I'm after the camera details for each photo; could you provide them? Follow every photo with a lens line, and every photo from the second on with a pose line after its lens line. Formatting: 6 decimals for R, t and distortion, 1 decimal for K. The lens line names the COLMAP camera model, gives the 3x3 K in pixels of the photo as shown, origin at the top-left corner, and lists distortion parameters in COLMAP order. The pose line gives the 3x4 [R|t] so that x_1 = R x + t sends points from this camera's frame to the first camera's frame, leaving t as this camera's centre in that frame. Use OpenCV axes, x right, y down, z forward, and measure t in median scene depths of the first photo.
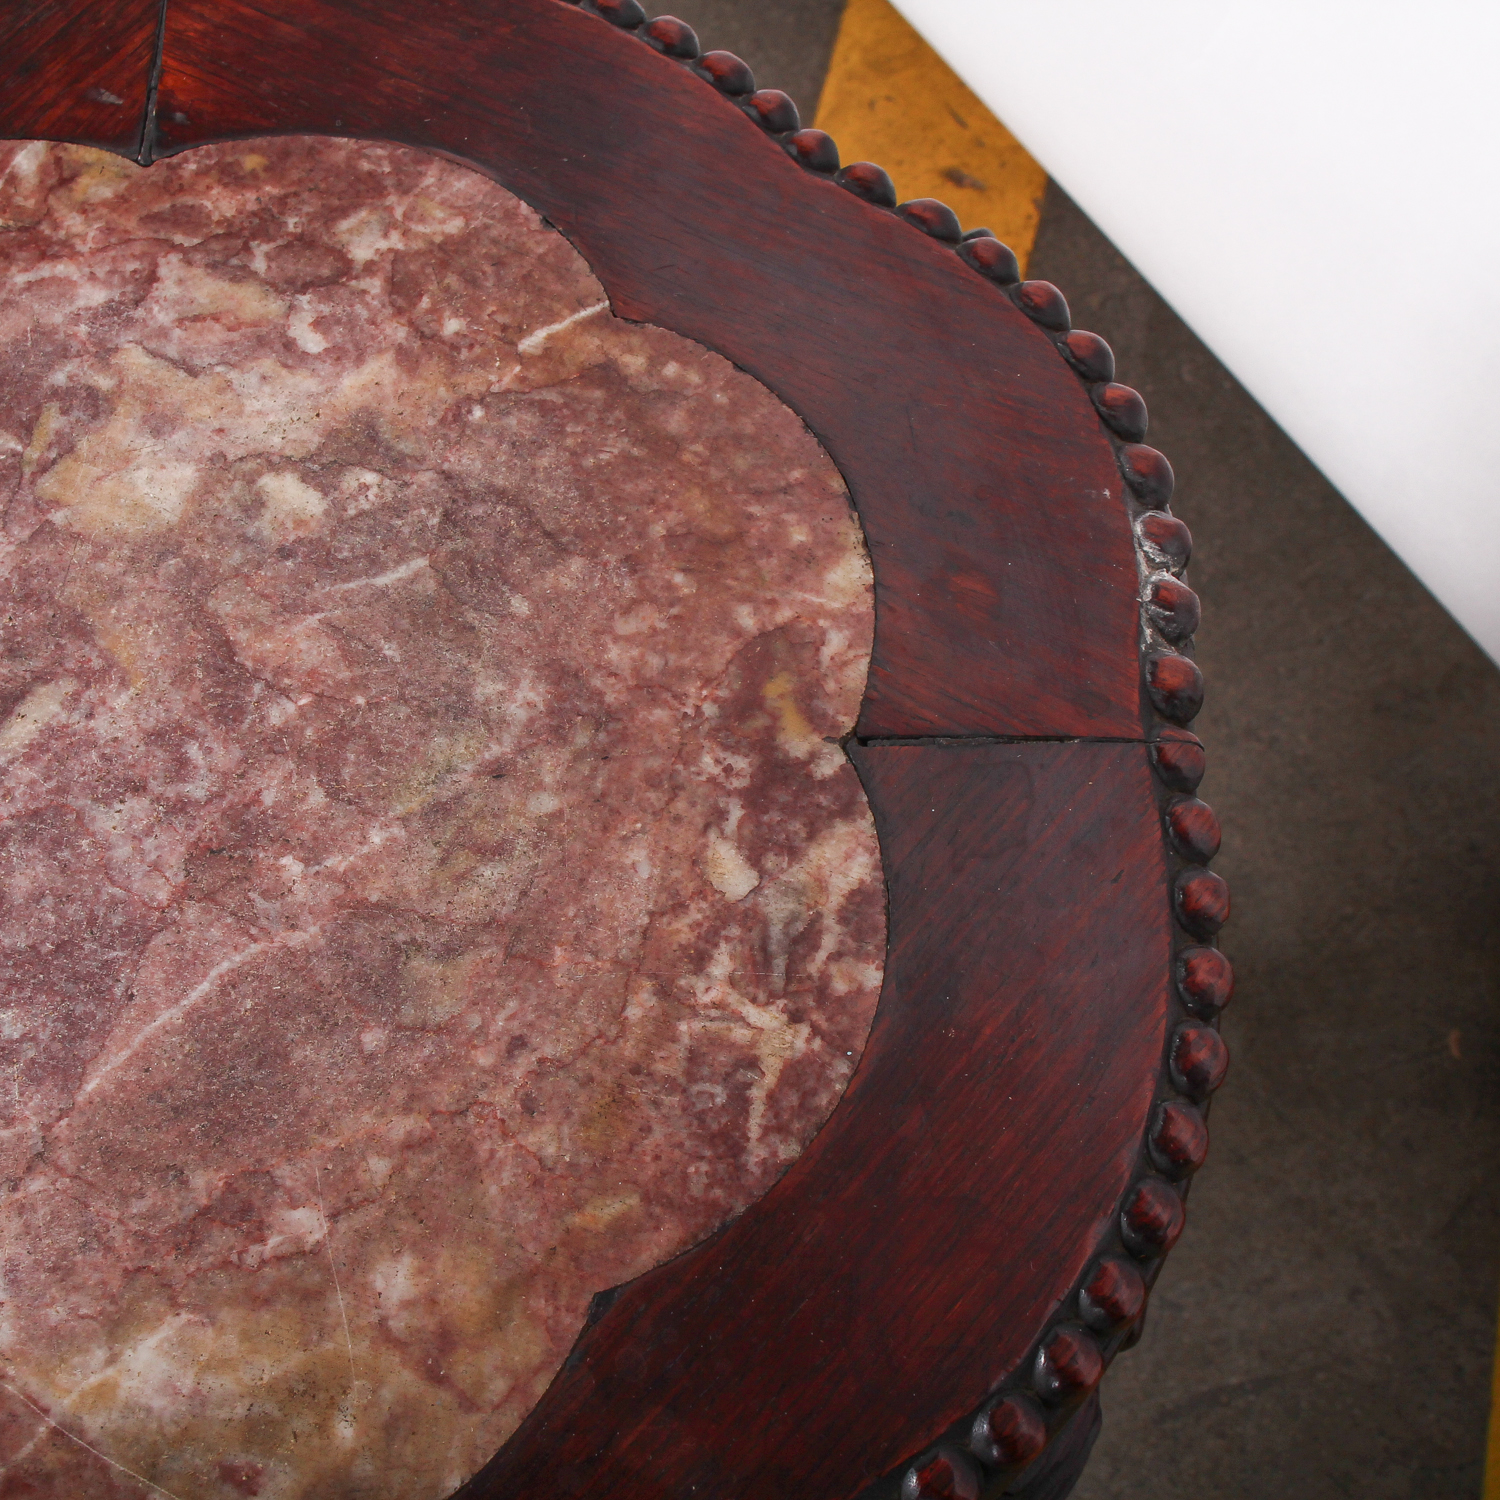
lens RADIAL K [[2593.2, 0, 738.9], [0, 2593.2, 751.0], [0, 0, 1]] dist [-0.083909, 0.000000]
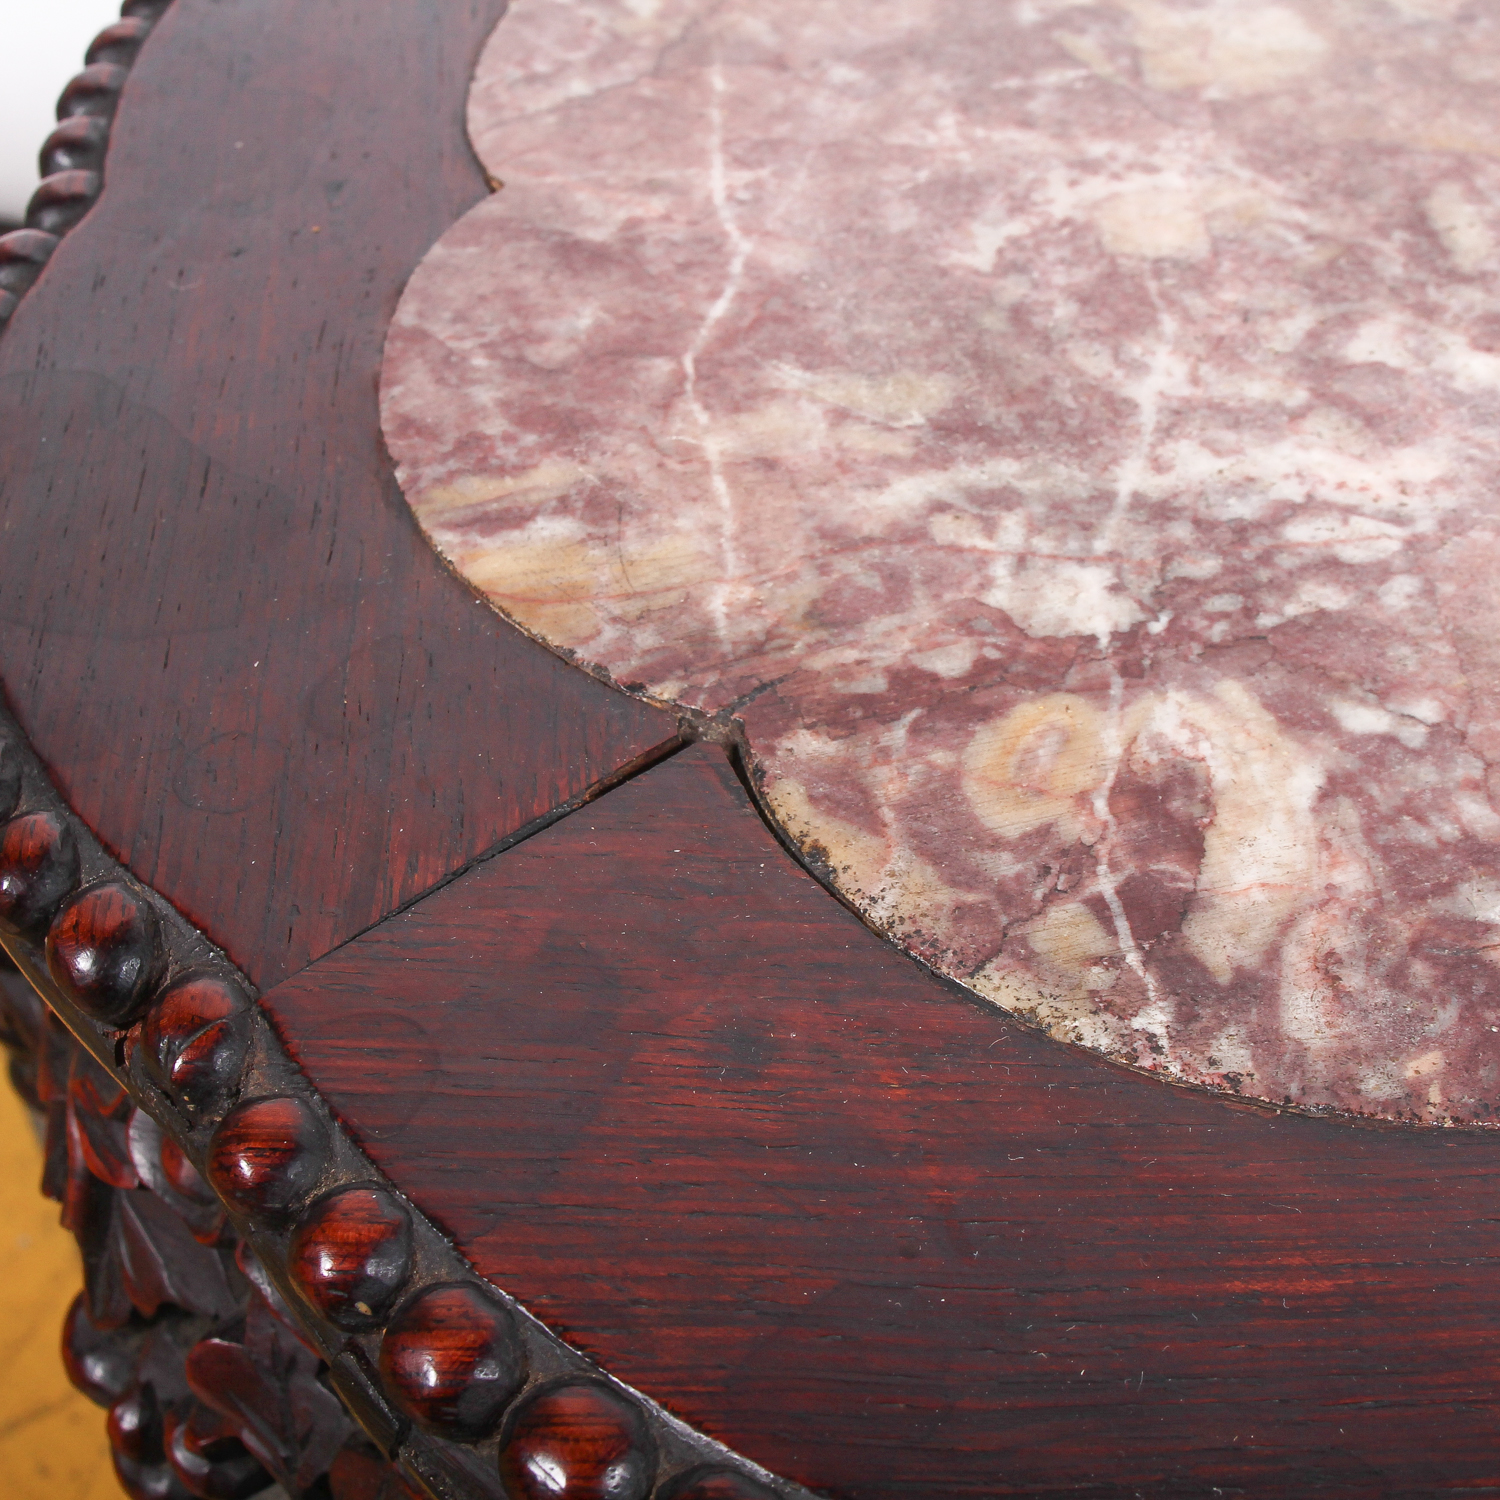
lens RADIAL K [[2593.2, 0, 752.8], [0, 2593.2, 776.8], [0, 0, 1]] dist [-0.083909, 0.000000]
pose [[0.770416, -0.440801, 0.460601, -0.827981], [0.558135, 0.815502, -0.153109, 0.112167], [-0.308130, 0.375035, 0.874302, 0.494117]]
